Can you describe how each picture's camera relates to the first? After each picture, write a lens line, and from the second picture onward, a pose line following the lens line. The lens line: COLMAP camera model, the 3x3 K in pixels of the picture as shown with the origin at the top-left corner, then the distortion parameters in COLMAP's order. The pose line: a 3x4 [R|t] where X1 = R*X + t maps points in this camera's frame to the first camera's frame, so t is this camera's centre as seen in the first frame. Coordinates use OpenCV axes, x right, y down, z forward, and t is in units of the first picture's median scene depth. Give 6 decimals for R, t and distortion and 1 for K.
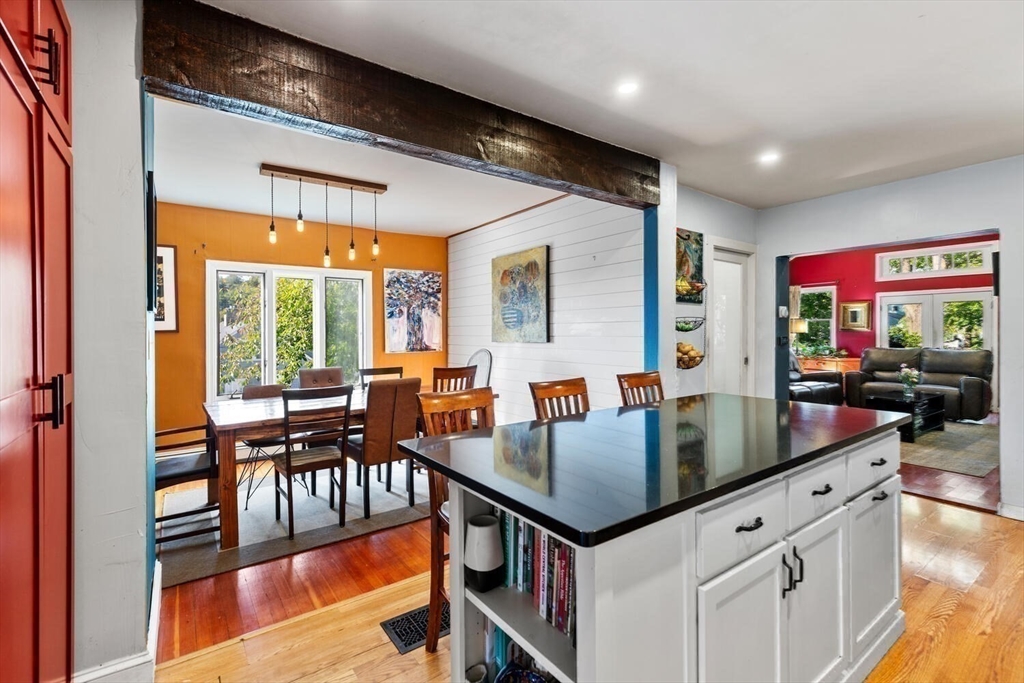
lens RADIAL K [[466.5, 0, 509.1], [0, 466.5, 334.0], [0, 0, 1]] dist [0.004539, 0.000595]
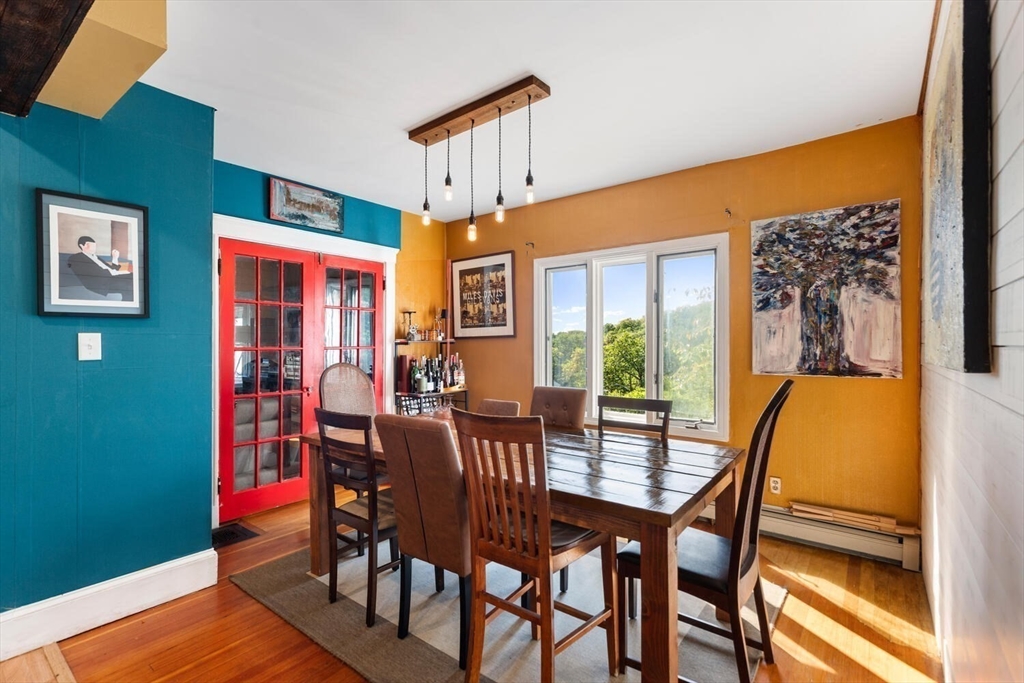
lens RADIAL K [[466.5, 0, 503.4], [0, 466.5, 341.3], [0, 0, 1]] dist [0.004539, 0.000595]
pose [[0.275396, 0.002806, -0.961327, 0.205834], [-0.003934, 0.999991, 0.001792, 0.002680], [0.961323, 0.003288, 0.275405, 0.609463]]
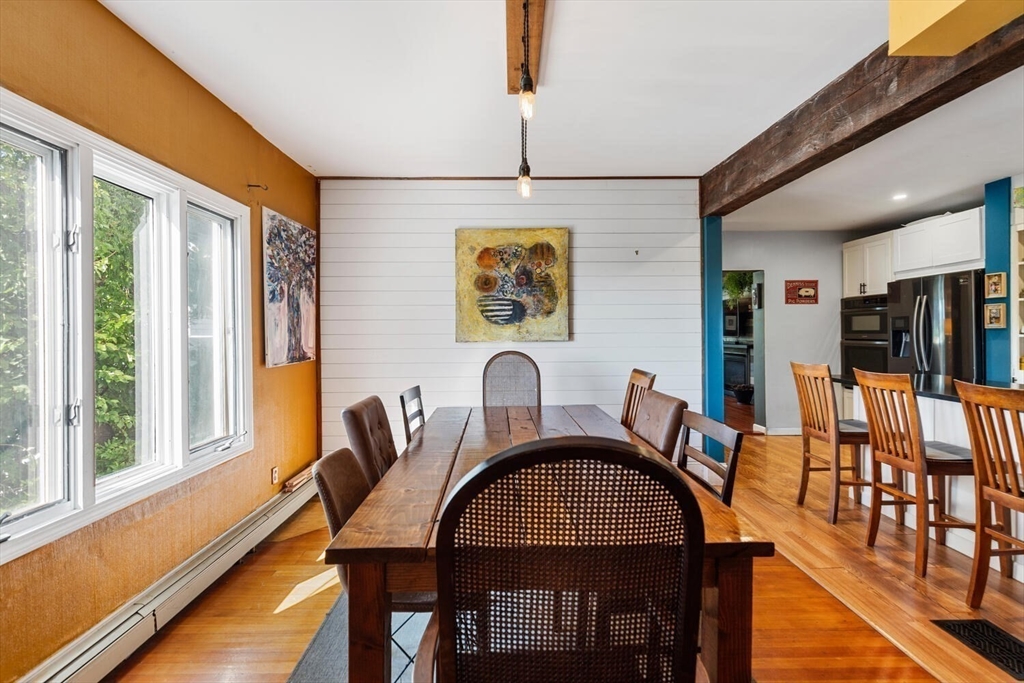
lens RADIAL K [[466.5, 0, 510.1], [0, 466.5, 331.4], [0, 0, 1]] dist [0.004539, 0.000595]
pose [[0.566212, 0.001599, 0.824258, -0.593507], [0.004837, 0.999974, -0.005263, 0.004525], [-0.824245, 0.006966, 0.566190, 0.513150]]
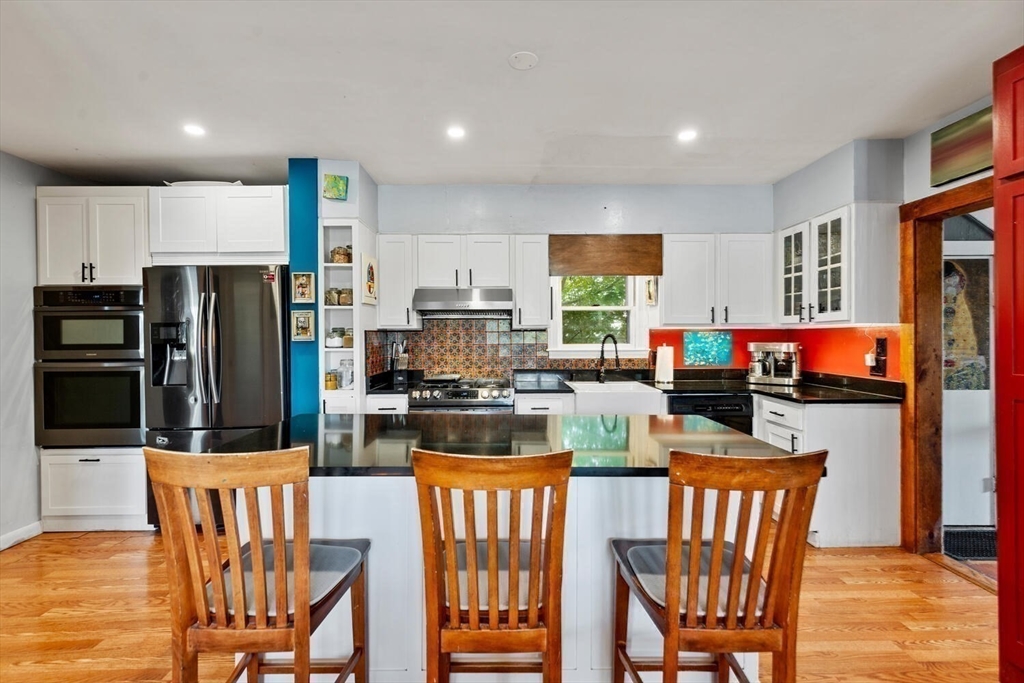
lens RADIAL K [[466.5, 0, 511.6], [0, 466.5, 337.2], [0, 0, 1]] dist [0.004539, 0.000595]
pose [[-0.820924, 0.004091, 0.571022, -0.084707], [0.008807, 0.999946, 0.005498, -0.006893], [-0.570969, 0.009542, -0.820916, 0.640651]]
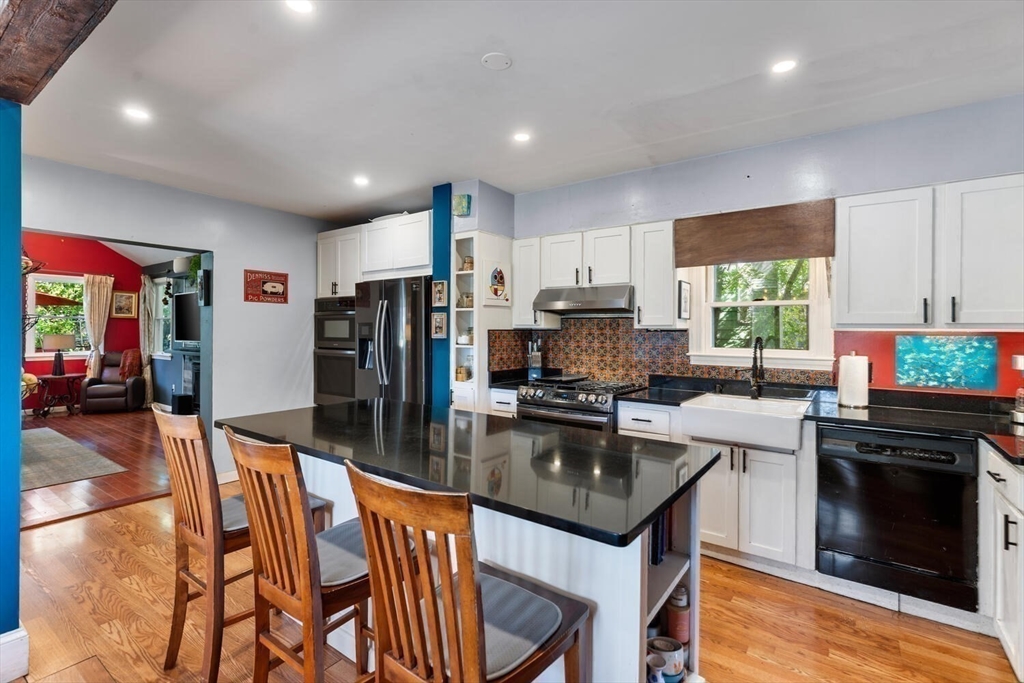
lens RADIAL K [[466.5, 0, 515.8], [0, 466.5, 331.2], [0, 0, 1]] dist [0.004539, 0.000595]
pose [[-0.325612, -0.000299, 0.945503, -0.239610], [-0.003495, 0.999994, -0.000887, -0.011848], [-0.945497, -0.003593, -0.325611, 0.417260]]
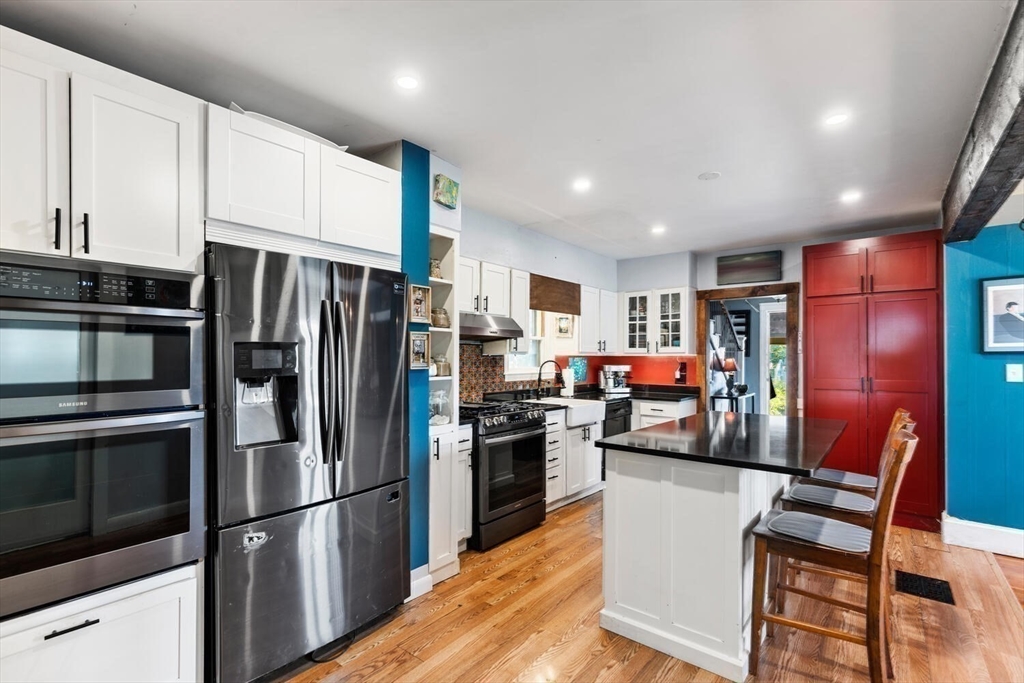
lens RADIAL K [[466.5, 0, 508.9], [0, 466.5, 355.6], [0, 0, 1]] dist [0.004539, 0.000595]
pose [[-0.964686, 0.001898, -0.263397, 0.530654], [0.001439, 0.999997, 0.001936, -0.016012], [0.263400, 0.001488, -0.964686, 0.801962]]
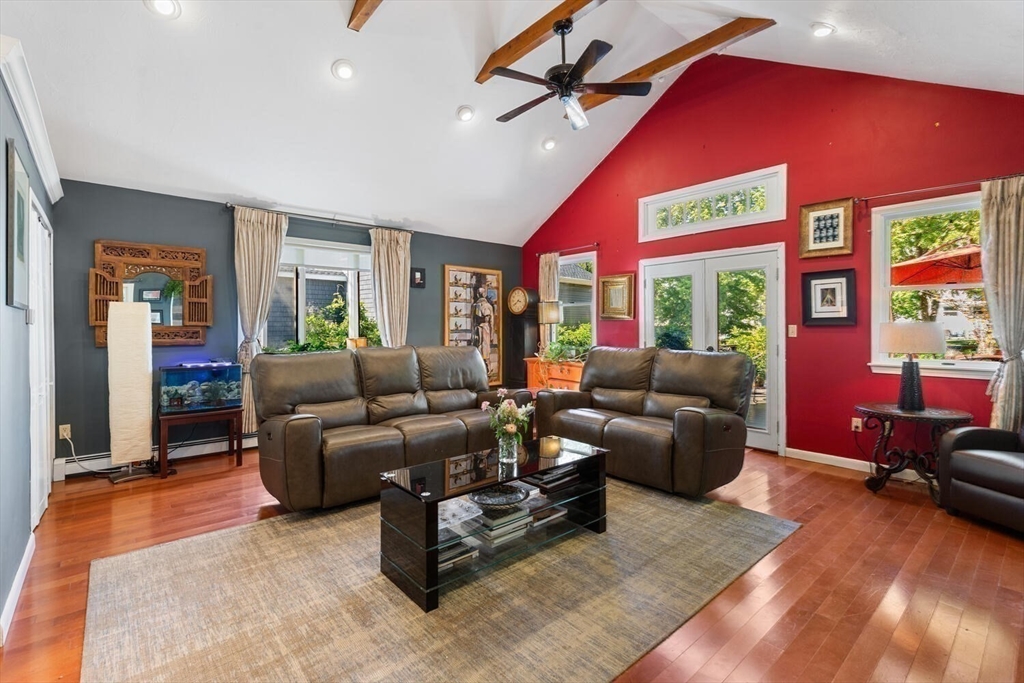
lens RADIAL K [[466.5, 0, 514.2], [0, 466.5, 326.7], [0, 0, 1]] dist [0.004539, 0.000595]
pose [[0.995409, -0.004653, 0.095599, 0.951870], [0.004931, 0.999984, -0.002681, 0.006561], [-0.095585, 0.003141, 0.995416, 0.657453]]
